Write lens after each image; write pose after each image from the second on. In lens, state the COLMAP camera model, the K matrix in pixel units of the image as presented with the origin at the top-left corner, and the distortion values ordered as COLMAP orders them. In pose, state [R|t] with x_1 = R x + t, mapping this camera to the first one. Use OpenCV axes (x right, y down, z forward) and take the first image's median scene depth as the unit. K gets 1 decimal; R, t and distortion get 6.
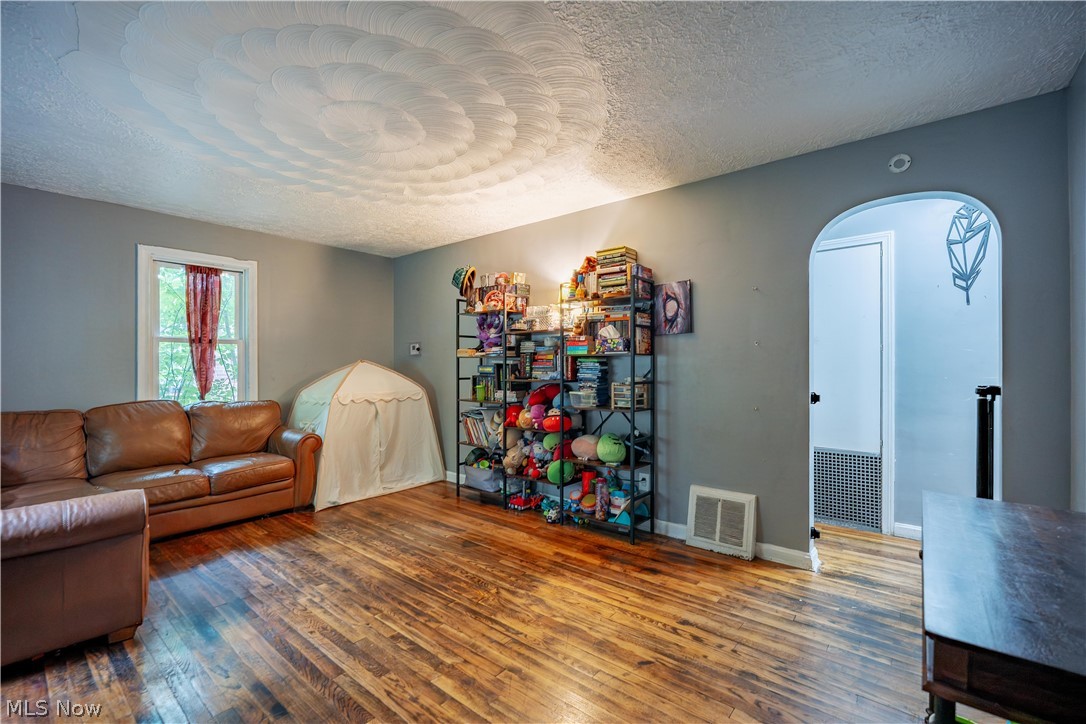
lens RADIAL K [[474.1, 0, 531.3], [0, 474.1, 367.6], [0, 0, 1]] dist [-0.005320, 0.000751]
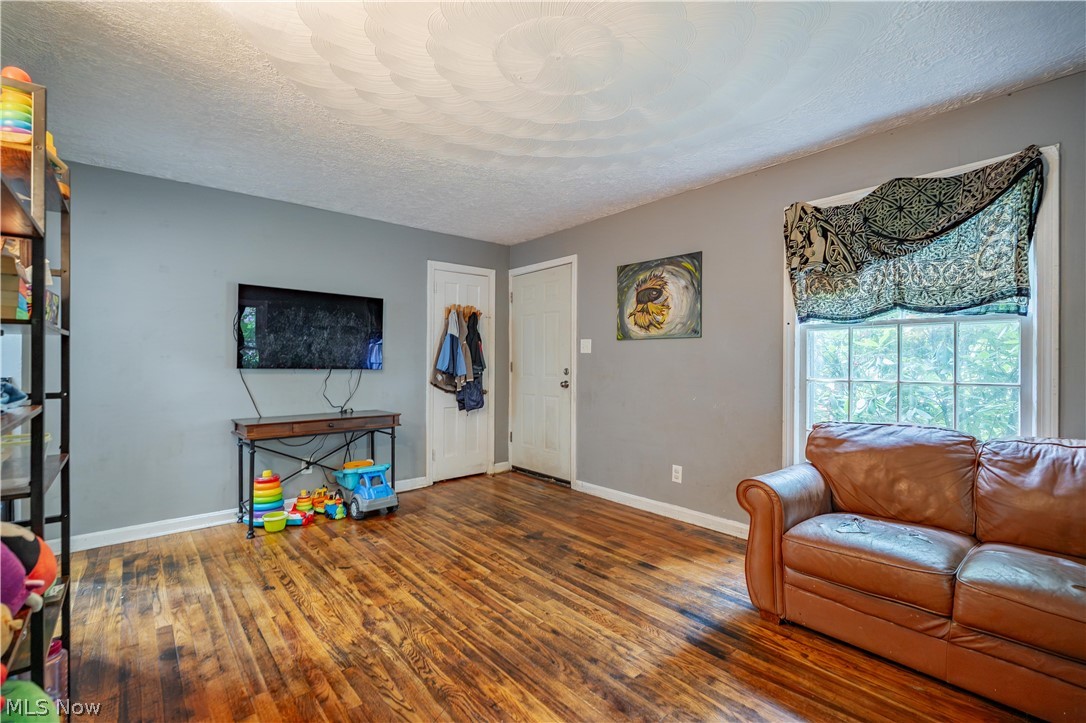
lens RADIAL K [[474.1, 0, 549.9], [0, 474.1, 361.4], [0, 0, 1]] dist [-0.005320, 0.000751]
pose [[-0.992357, -0.002484, 0.123379, -0.415441], [-0.002730, 0.999995, -0.001830, -0.003273], [-0.123373, -0.002153, -0.992358, 1.760522]]
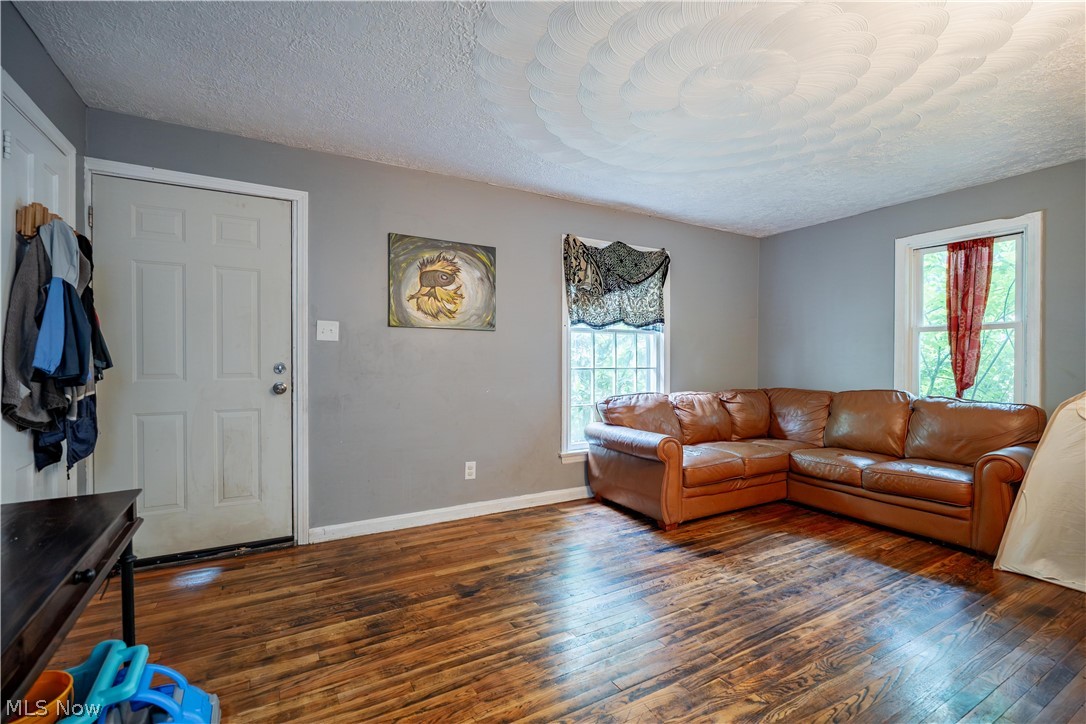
lens RADIAL K [[474.1, 0, 537.4], [0, 474.1, 360.3], [0, 0, 1]] dist [-0.005320, 0.000751]
pose [[-0.333702, 0.003069, -0.942674, 0.631473], [-0.004306, 0.999979, 0.004780, 0.004372], [0.942669, 0.005655, -0.333682, 0.927456]]
